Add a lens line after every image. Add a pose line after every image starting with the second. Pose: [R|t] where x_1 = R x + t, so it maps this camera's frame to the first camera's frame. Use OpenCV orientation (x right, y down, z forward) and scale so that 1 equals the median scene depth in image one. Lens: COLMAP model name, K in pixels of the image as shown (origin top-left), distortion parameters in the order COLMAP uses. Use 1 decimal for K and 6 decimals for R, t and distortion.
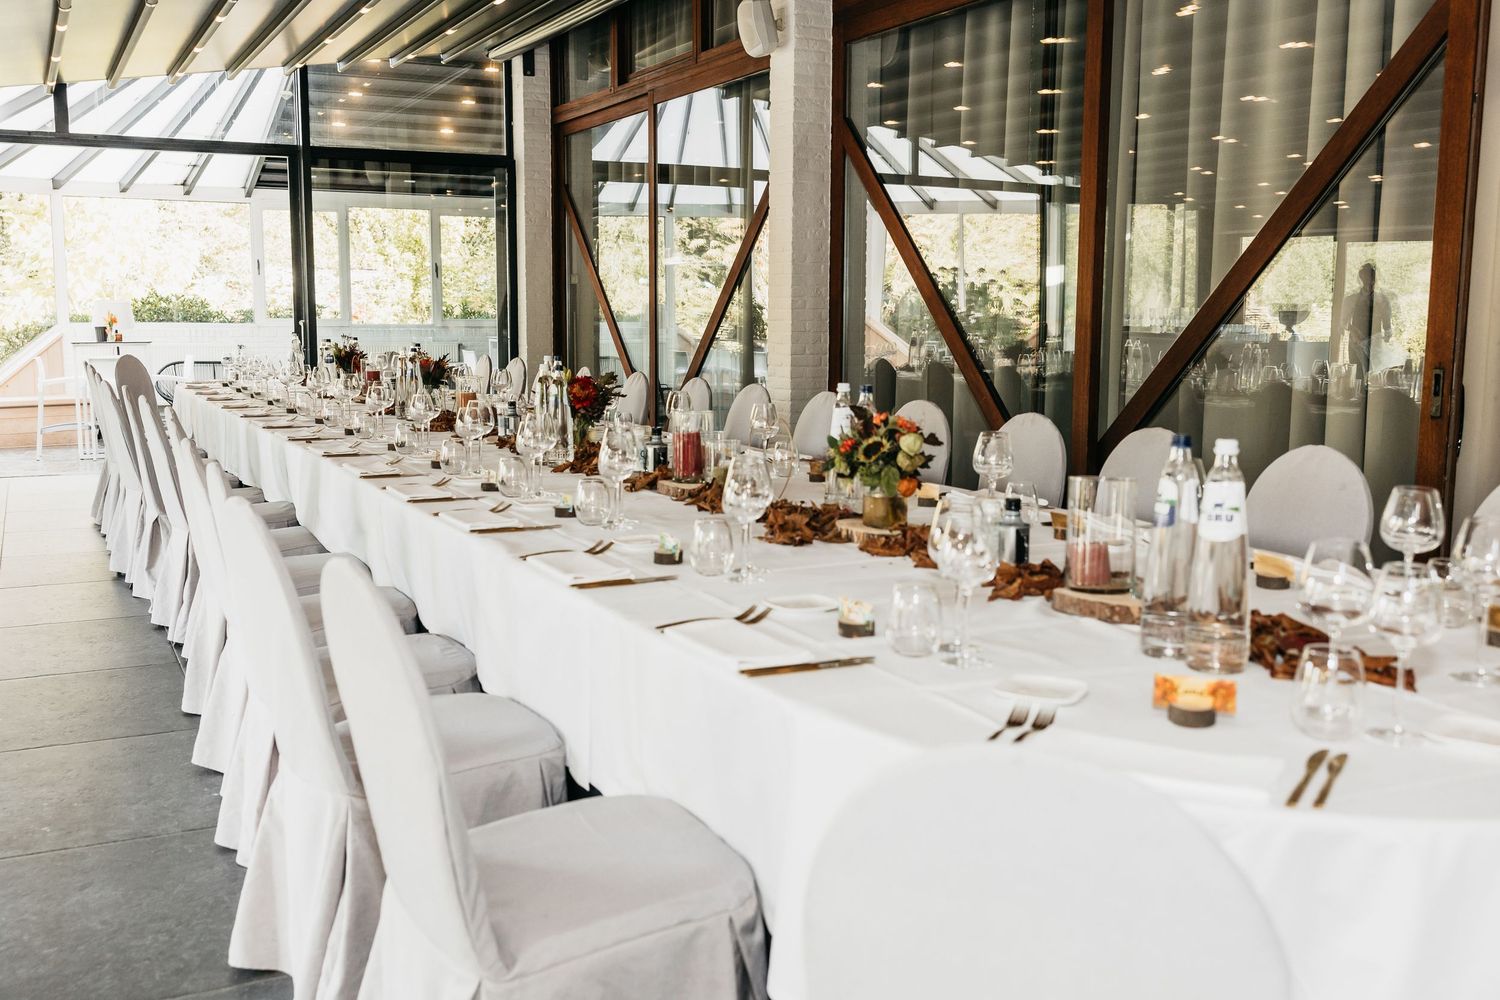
lens RADIAL K [[1494.8, 0, 746.6], [0, 1494.8, 497.3], [0, 0, 1]] dist [0.000579, 0.000000]
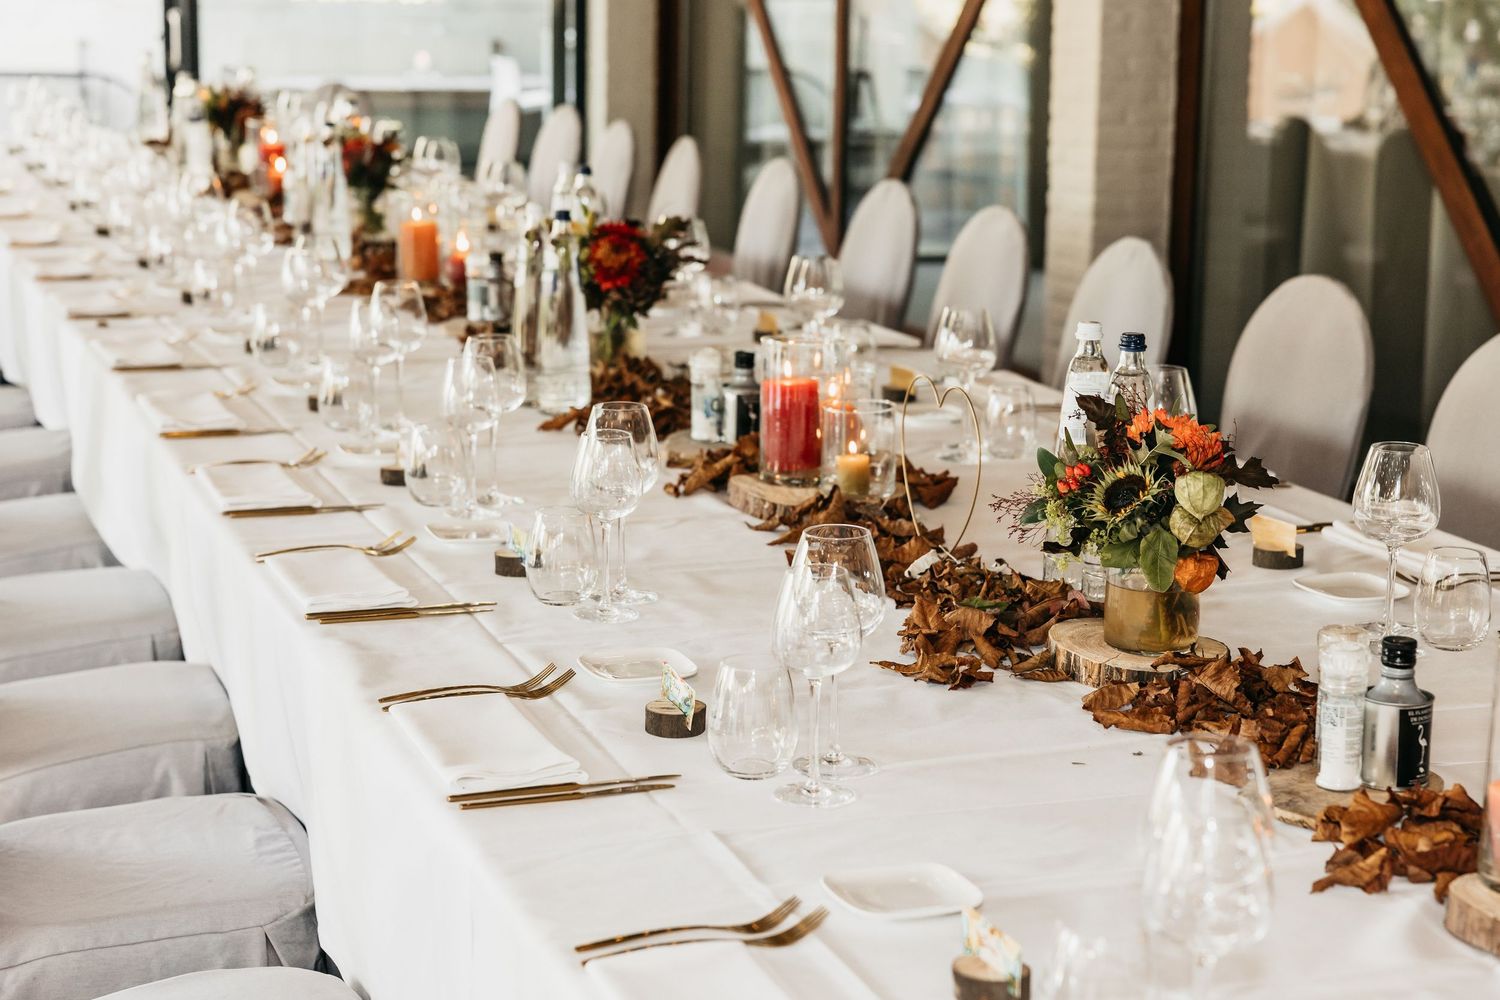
lens RADIAL K [[2856.9, 0, 752.4], [0, 2856.9, 502.3], [0, 0, 1]] dist [-0.021472, 0.000000]
pose [[0.992517, 0.034153, -0.117237, 0.073445], [-0.024987, 0.996579, 0.078782, -0.096816], [0.119526, -0.075263, 0.989974, 0.089295]]
